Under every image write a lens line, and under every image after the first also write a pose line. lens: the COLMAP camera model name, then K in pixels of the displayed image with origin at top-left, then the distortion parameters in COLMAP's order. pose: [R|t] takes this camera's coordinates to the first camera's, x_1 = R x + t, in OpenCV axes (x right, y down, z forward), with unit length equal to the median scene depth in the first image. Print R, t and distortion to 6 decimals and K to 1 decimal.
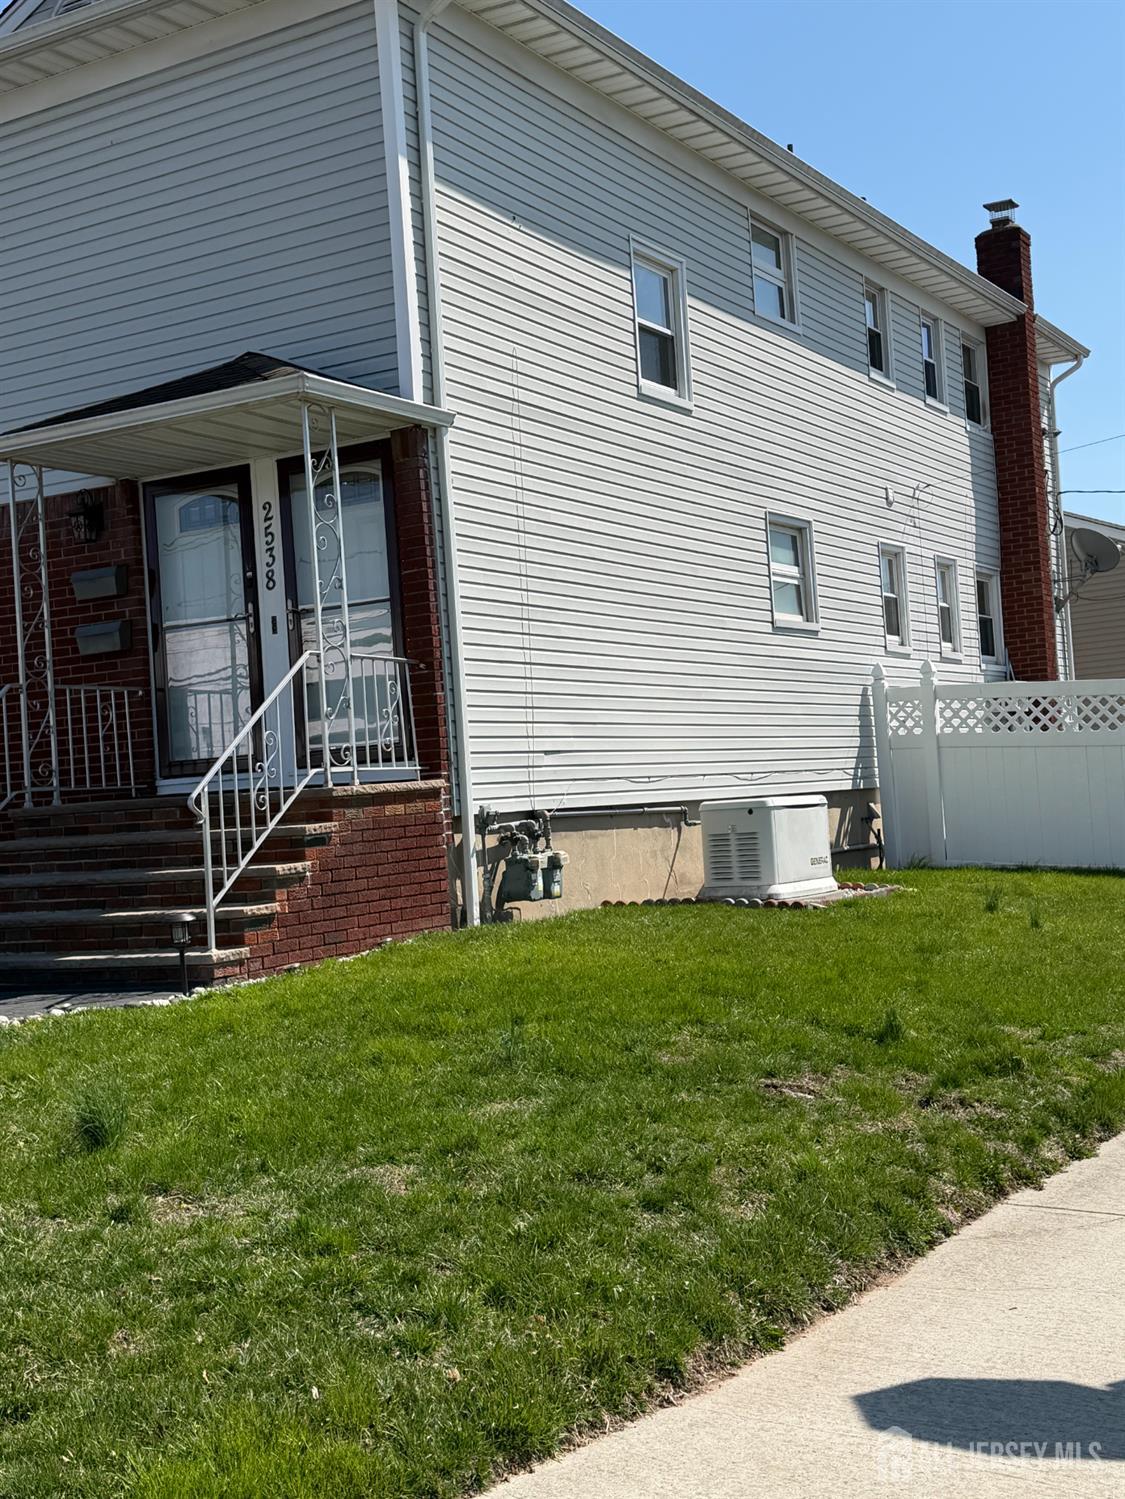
lens RADIAL K [[1827.8, 0, 561.1], [0, 1827.8, 753.0], [0, 0, 1]] dist [0.138811, -0.349905]
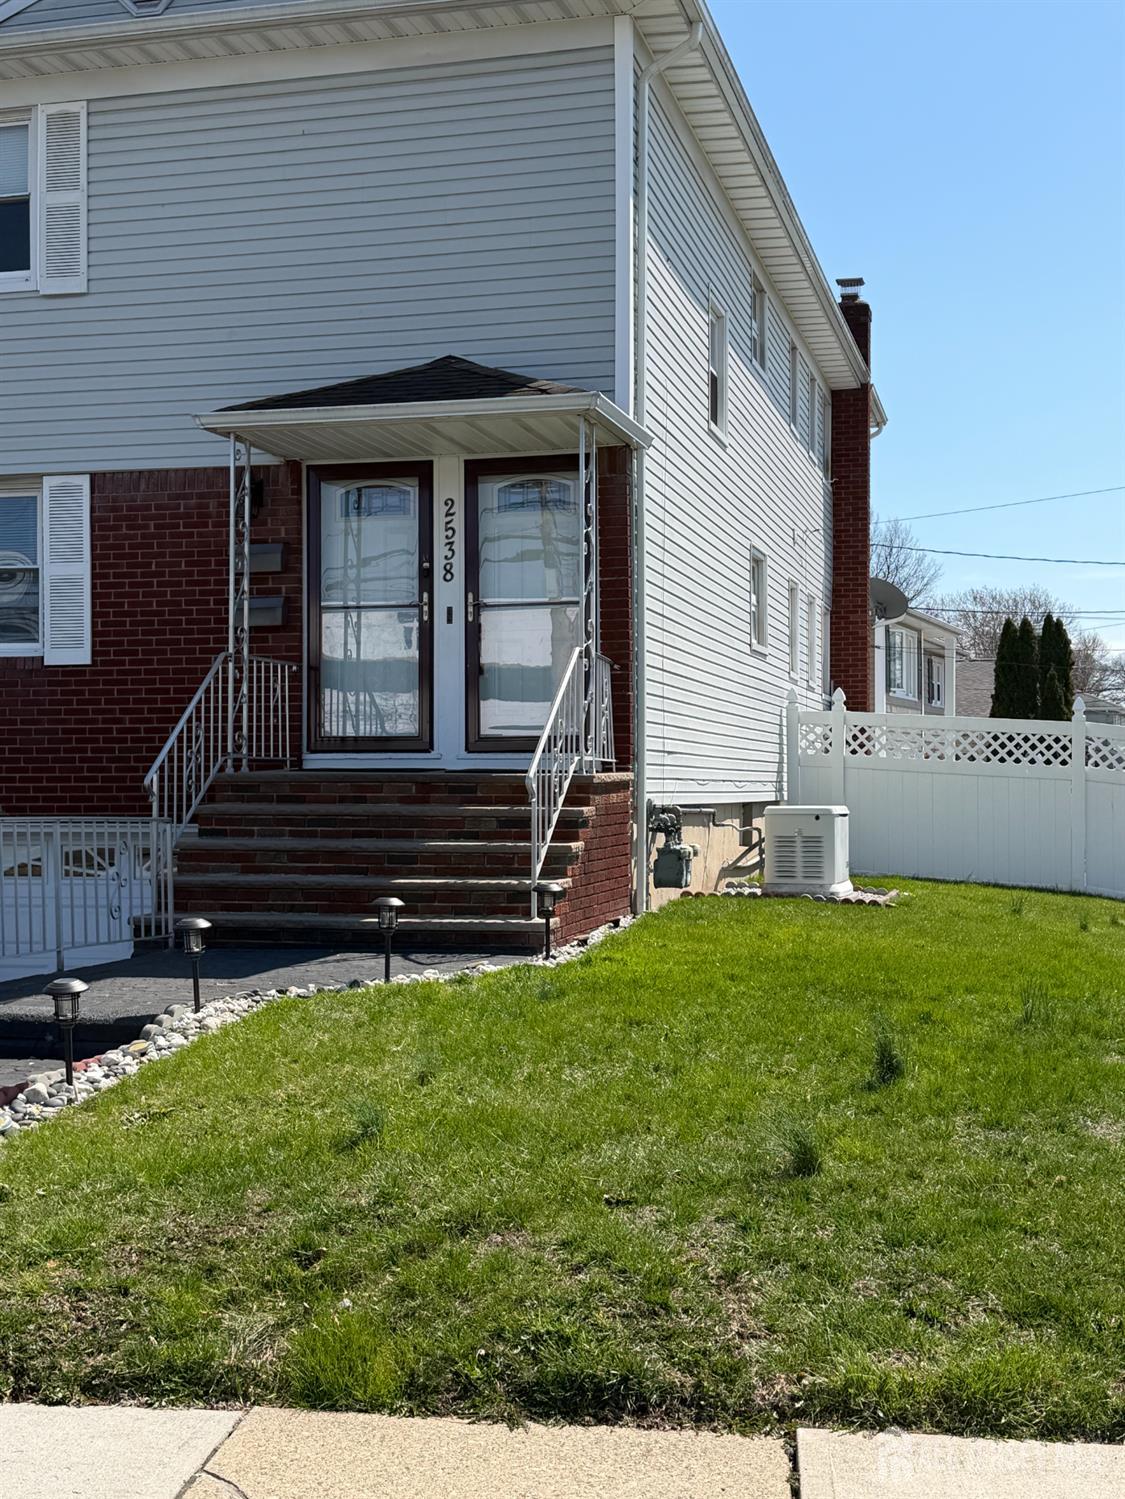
lens RADIAL K [[1827.8, 0, 561.1], [0, 1827.8, 753.0], [0, 0, 1]] dist [0.138811, -0.349905]
pose [[0.958290, 0.069479, 0.277223, -0.367444], [-0.069563, 0.997532, -0.009543, 0.014446], [-0.277202, -0.010139, 0.960758, -0.030631]]
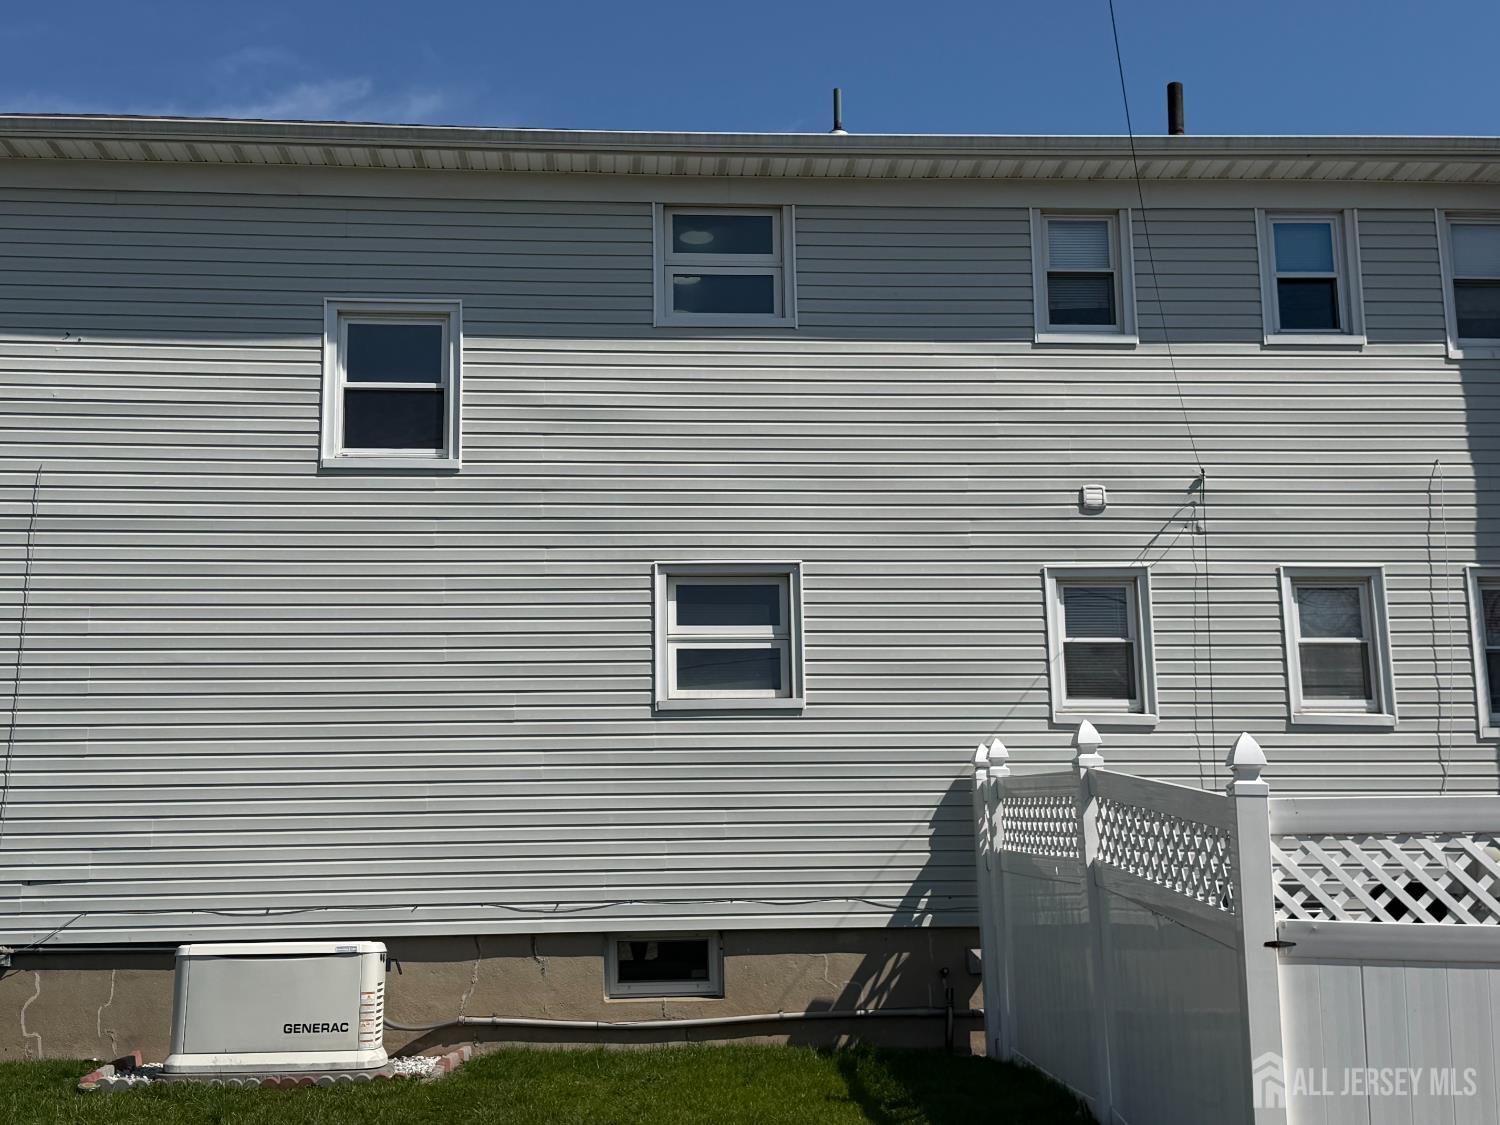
lens RADIAL K [[1833.3, 0, 747.4], [0, 1833.3, 565.7], [0, 0, 1]] dist [0.142134, -0.344977]
pose [[0.578087, -0.102618, -0.809497, 0.963865], [0.000836, 0.992135, -0.125173, -0.040576], [0.815975, 0.071684, 0.573626, 0.721569]]
